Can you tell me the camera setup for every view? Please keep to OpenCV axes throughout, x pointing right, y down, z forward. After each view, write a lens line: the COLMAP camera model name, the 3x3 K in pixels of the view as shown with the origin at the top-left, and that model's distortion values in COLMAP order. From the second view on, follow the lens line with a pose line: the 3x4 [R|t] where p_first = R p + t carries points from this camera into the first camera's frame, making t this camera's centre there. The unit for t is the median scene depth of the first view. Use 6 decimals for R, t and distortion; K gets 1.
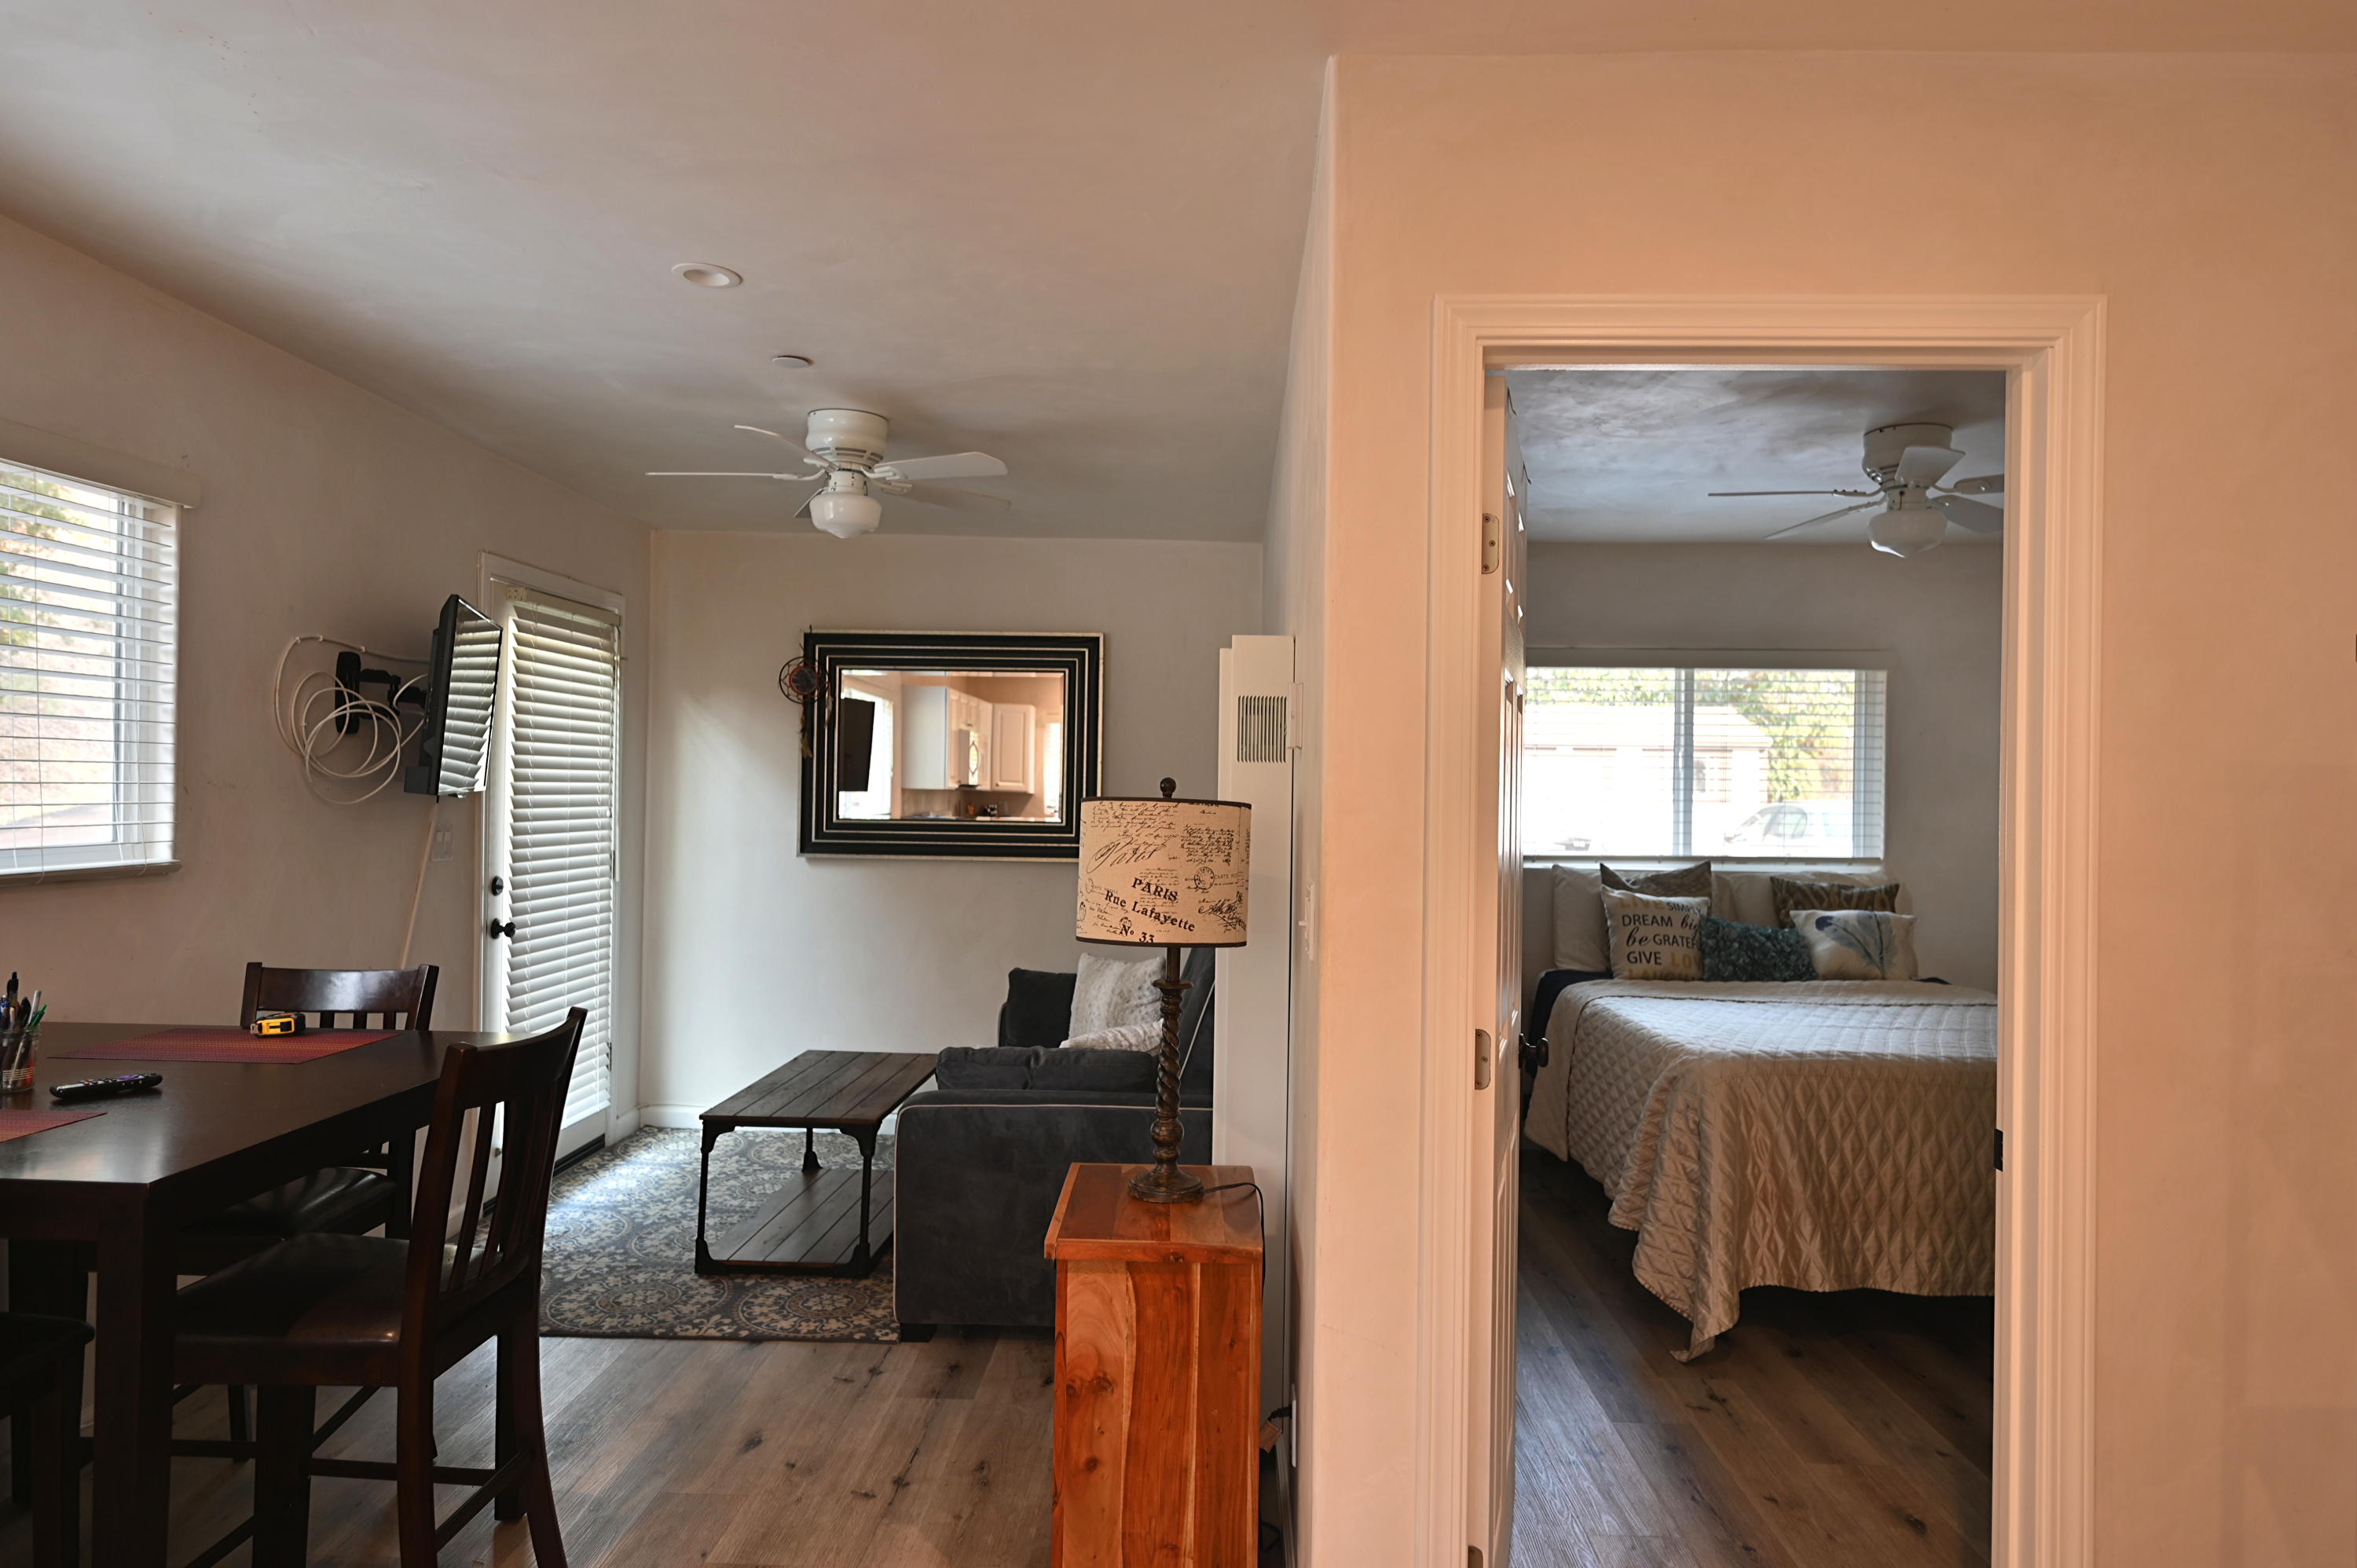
lens RADIAL K [[1420.1, 0, 1178.5], [0, 1420.1, 784.0], [0, 0, 1]] dist [-0.005471, -0.001745]
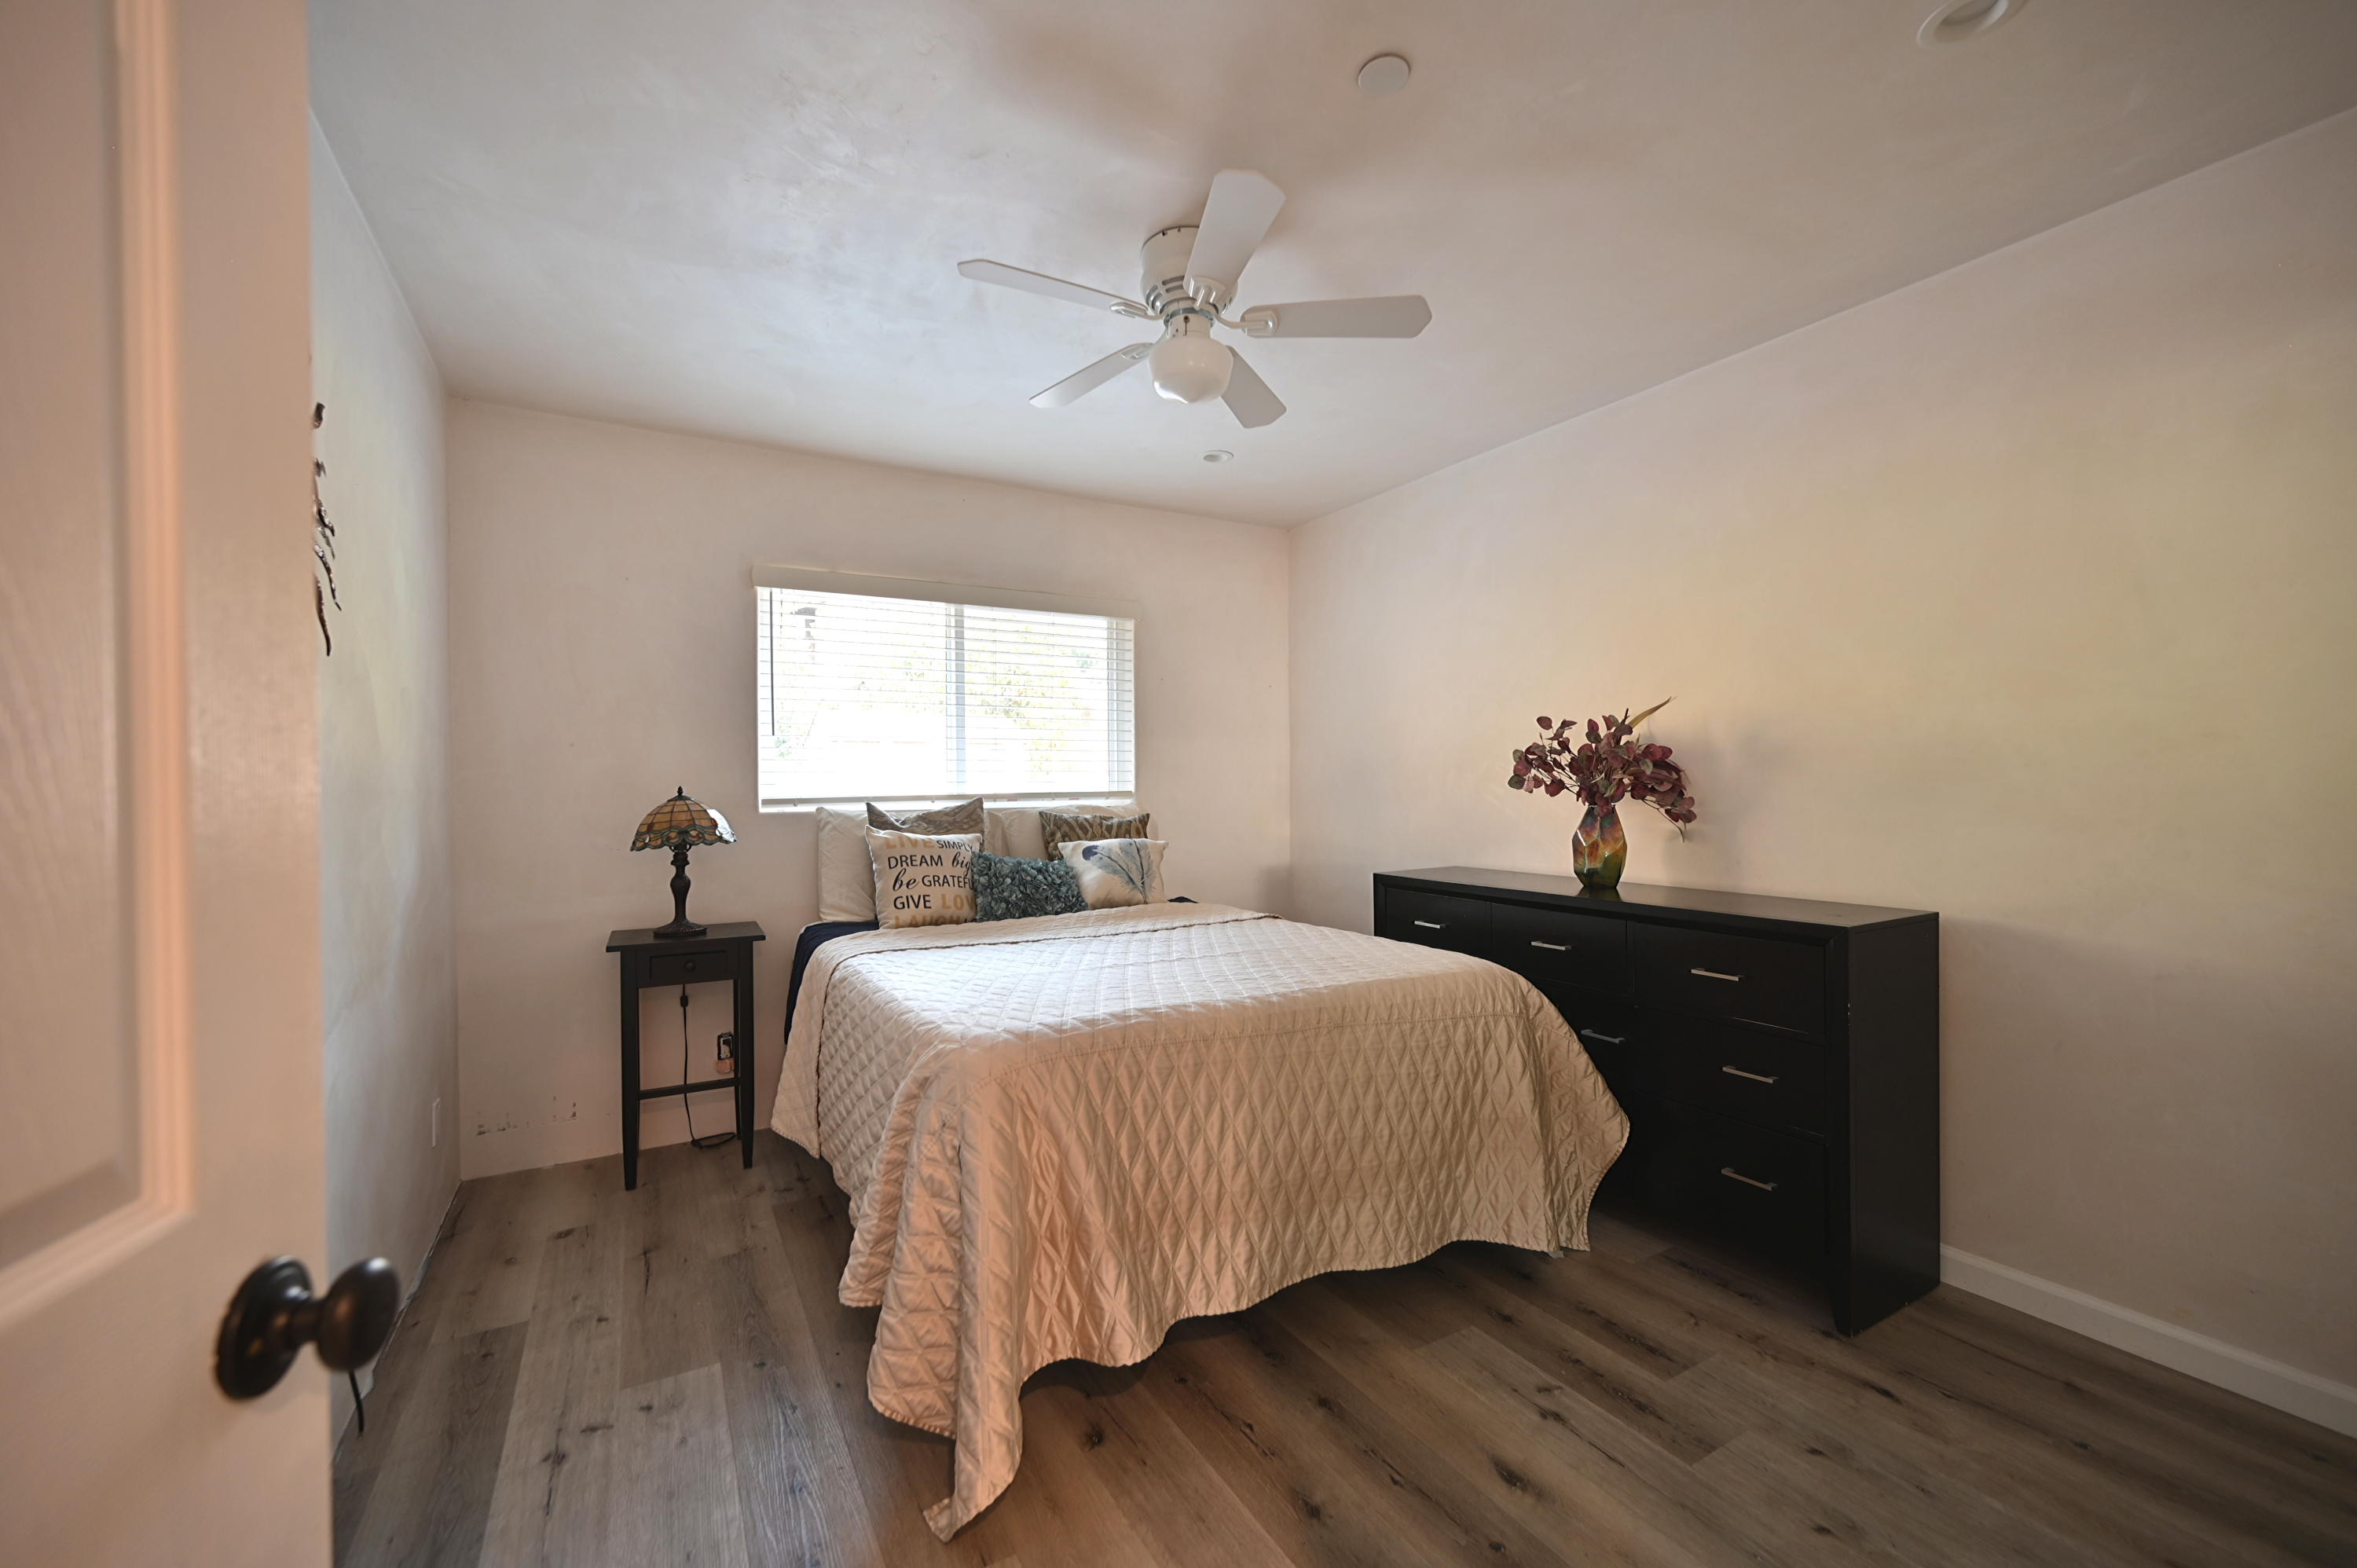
lens RADIAL K [[927.7, 0, 1178.5], [0, 927.7, 784.0], [0, 0, 1]] dist [0.000108, 0.000010]
pose [[0.849575, -0.019621, 0.527102, 0.210348], [0.018934, 0.999798, 0.006700, 0.060138], [-0.527127, 0.004287, 0.849775, 0.529560]]
